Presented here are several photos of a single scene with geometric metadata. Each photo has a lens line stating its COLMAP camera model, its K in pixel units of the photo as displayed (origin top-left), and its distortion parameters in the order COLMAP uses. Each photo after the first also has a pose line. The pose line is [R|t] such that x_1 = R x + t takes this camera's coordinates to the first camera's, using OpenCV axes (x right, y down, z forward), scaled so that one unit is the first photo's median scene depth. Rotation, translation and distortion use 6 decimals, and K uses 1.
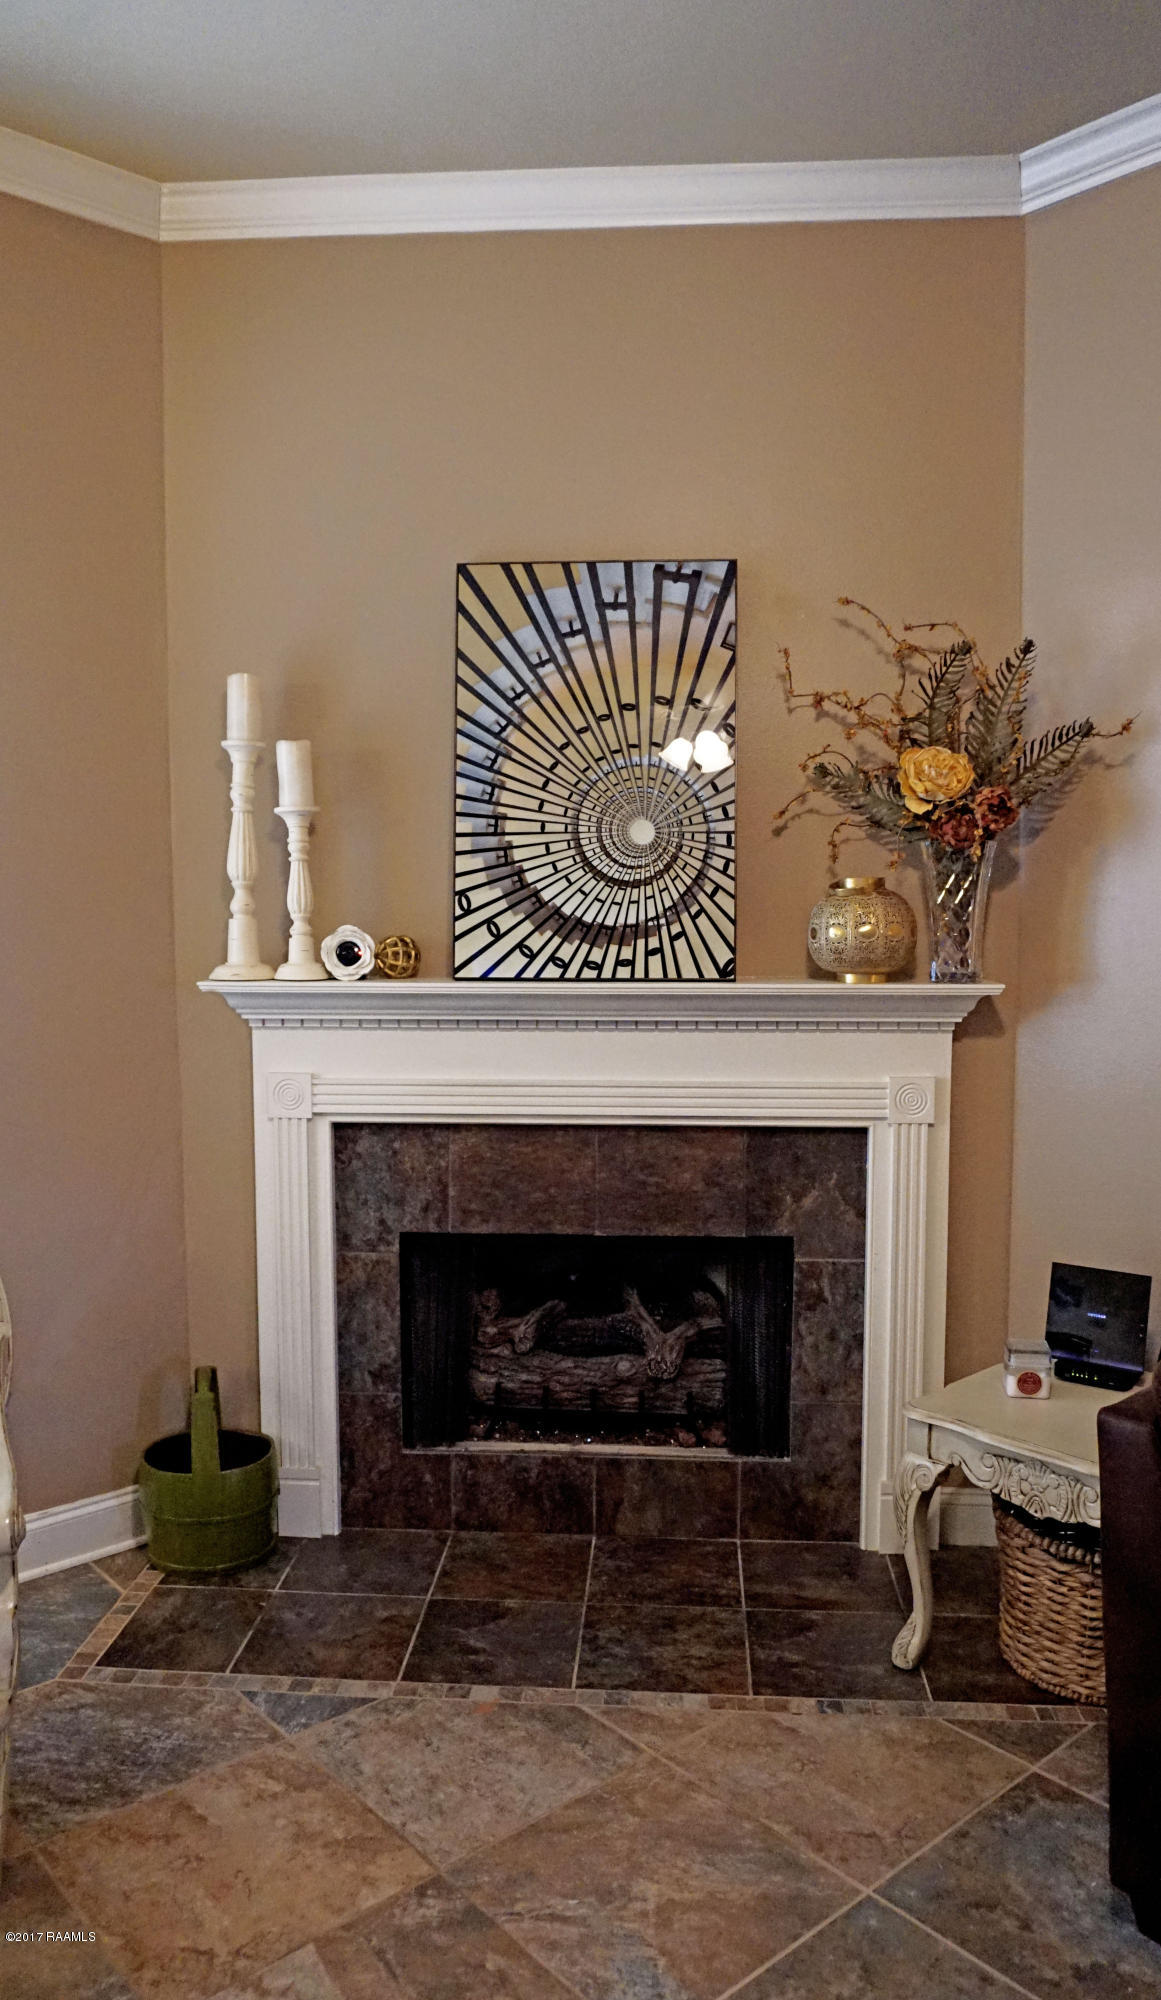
lens RADIAL K [[1446.0, 0, 580.5], [0, 1446.0, 1000.0], [0, 0, 1]] dist [-0.043182, -0.001358]
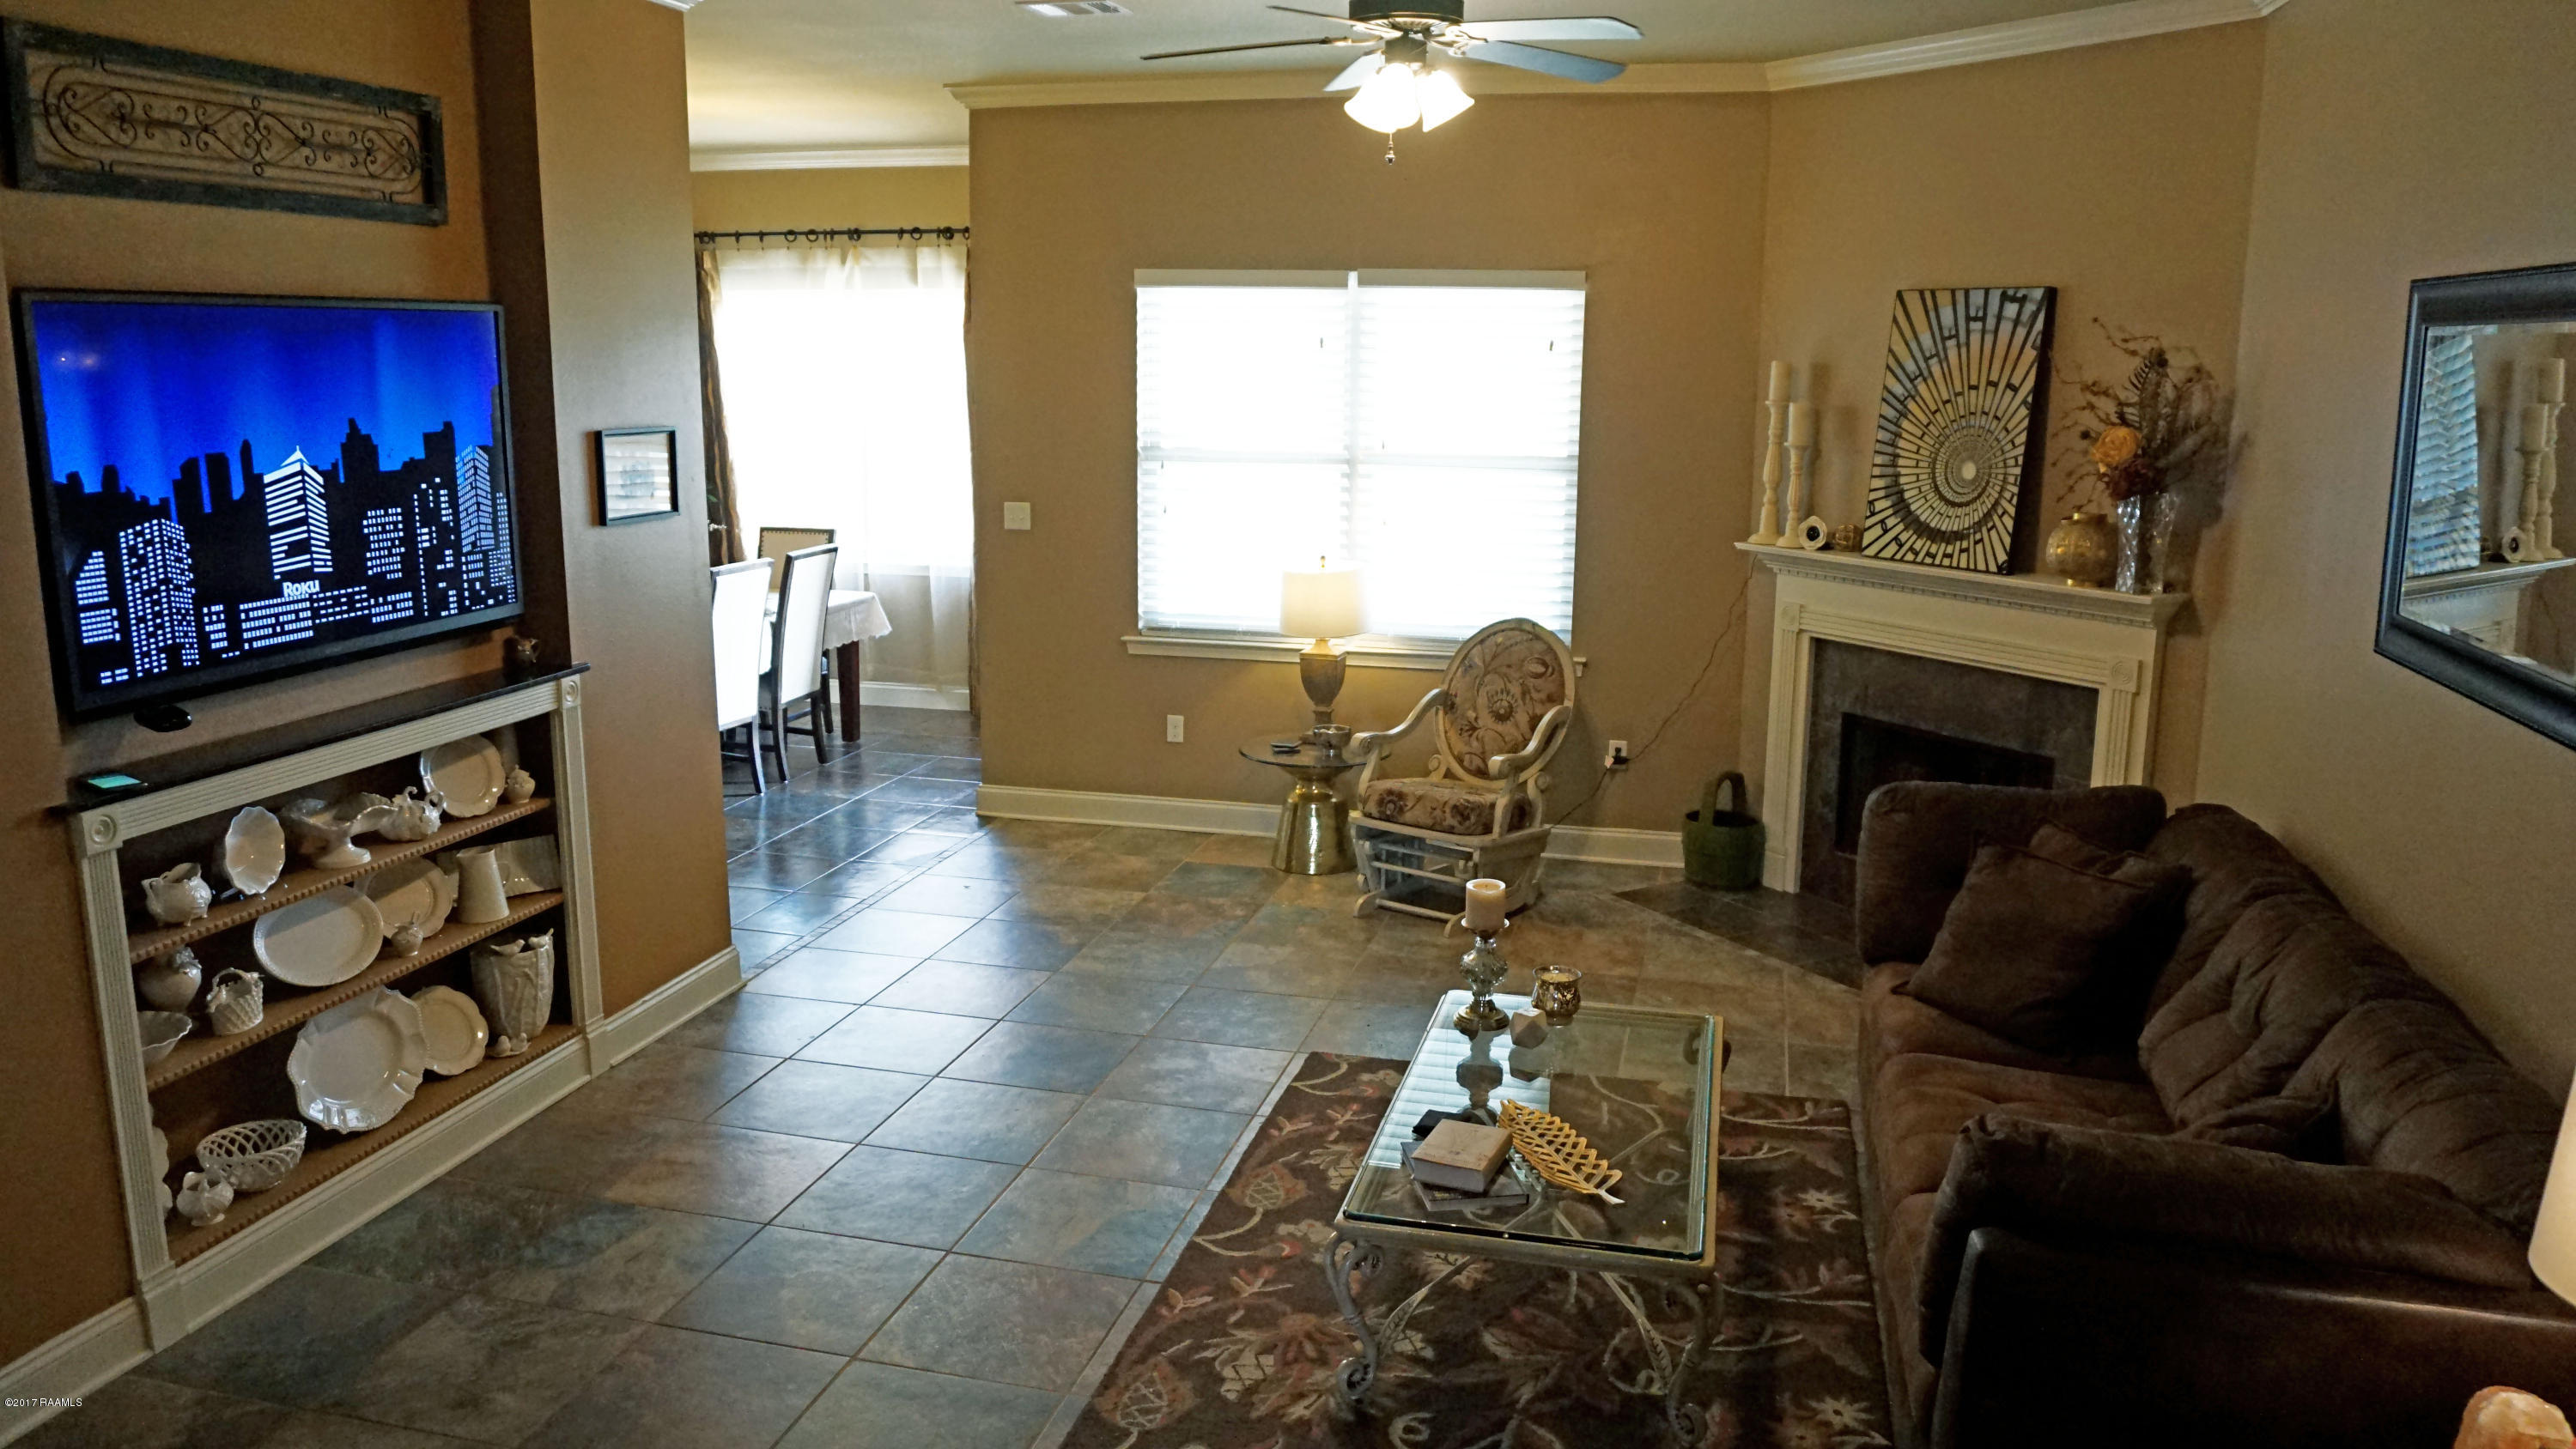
lens RADIAL K [[1871.6, 0, 1288.0], [0, 1871.6, 724.5], [0, 0, 1]] dist [-0.003554, -0.000863]
pose [[0.571271, 0.171022, -0.802746, 1.253147], [-0.082555, 0.985063, 0.151114, -0.091207], [0.816599, -0.020056, 0.576857, -0.724475]]
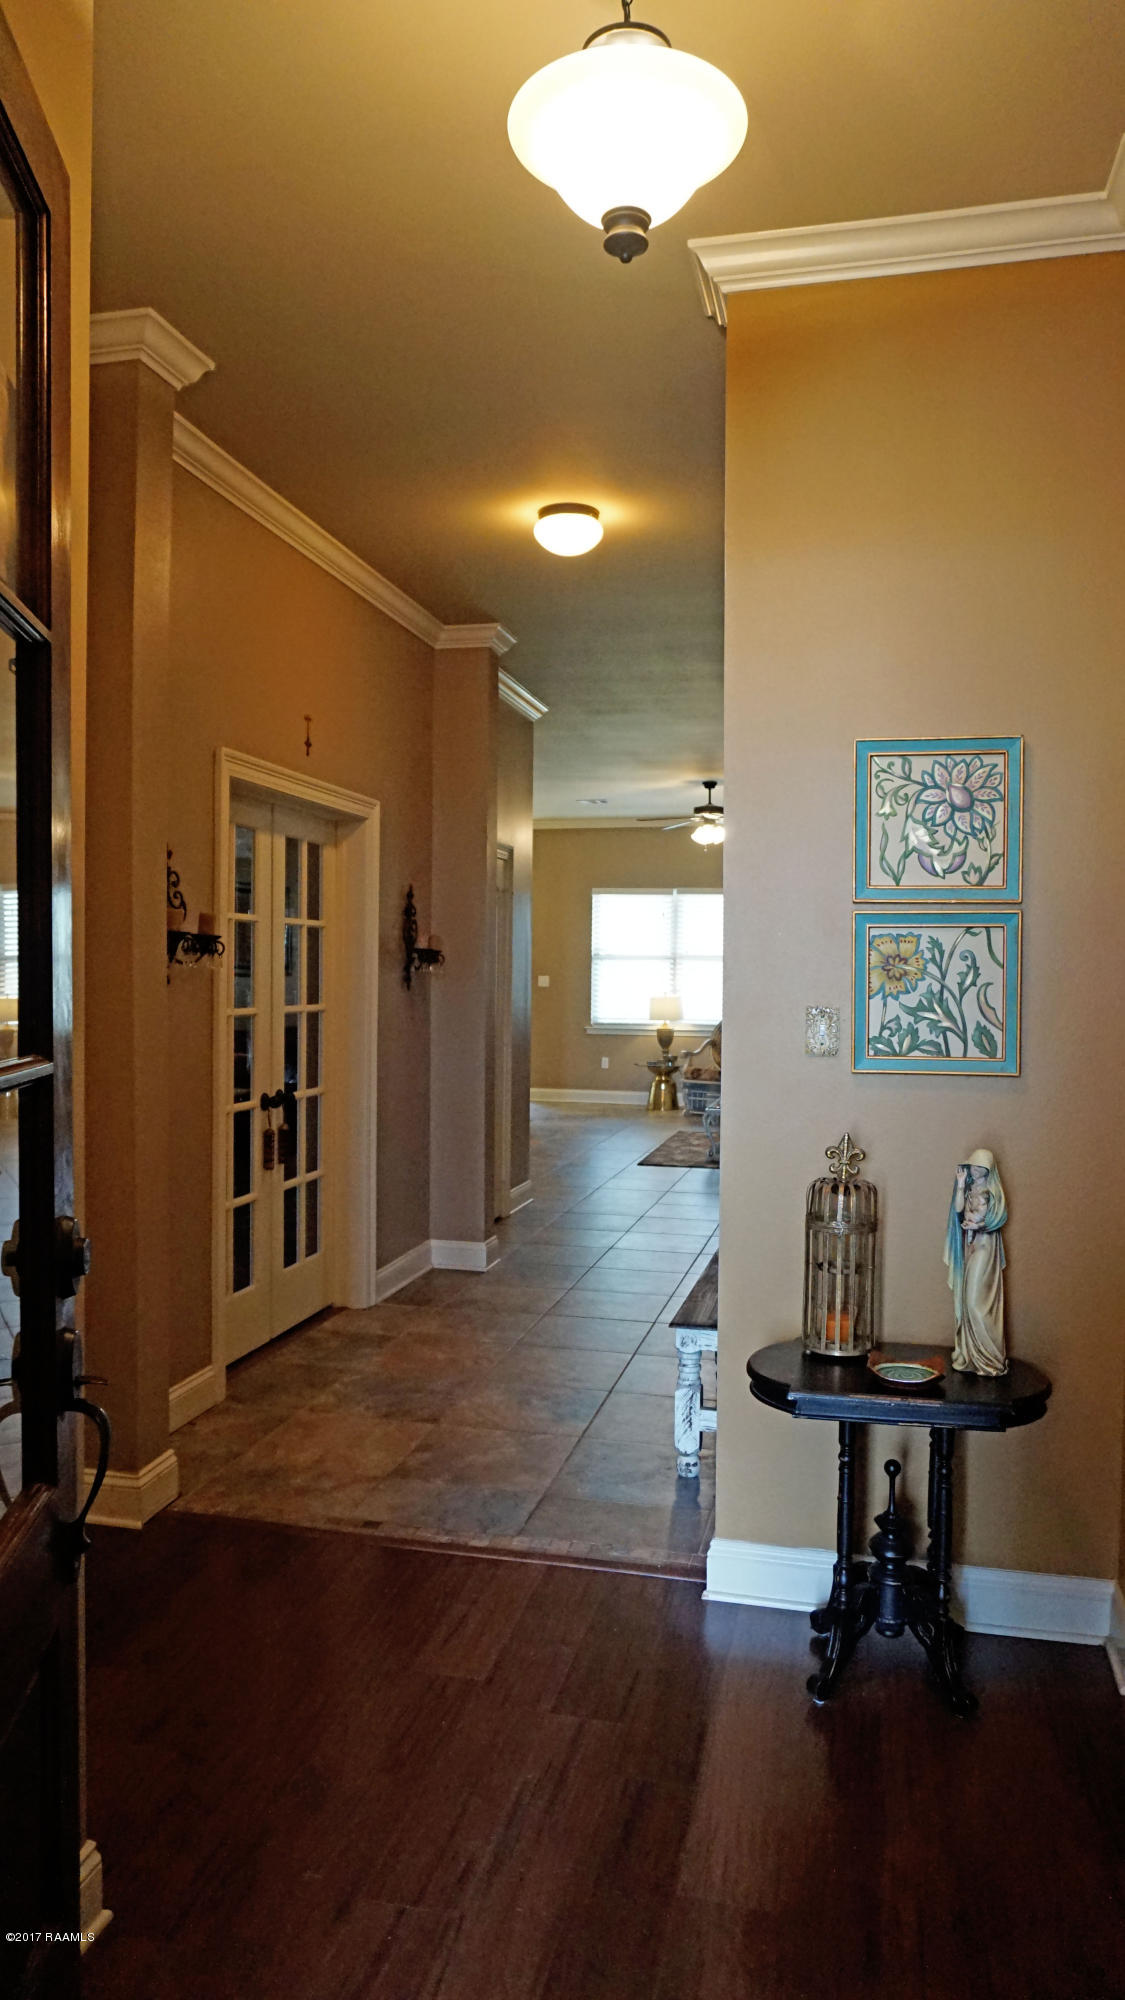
lens RADIAL K [[1281.2, 0, 562.5], [0, 1281.2, 1000.0], [0, 0, 1]] dist [-0.004645, -0.001154]
pose [[0.577155, 0.041247, -0.815592, 2.616420], [-0.089136, 0.995938, -0.012710, 0.154807], [0.811755, 0.080034, 0.578488, -2.046696]]
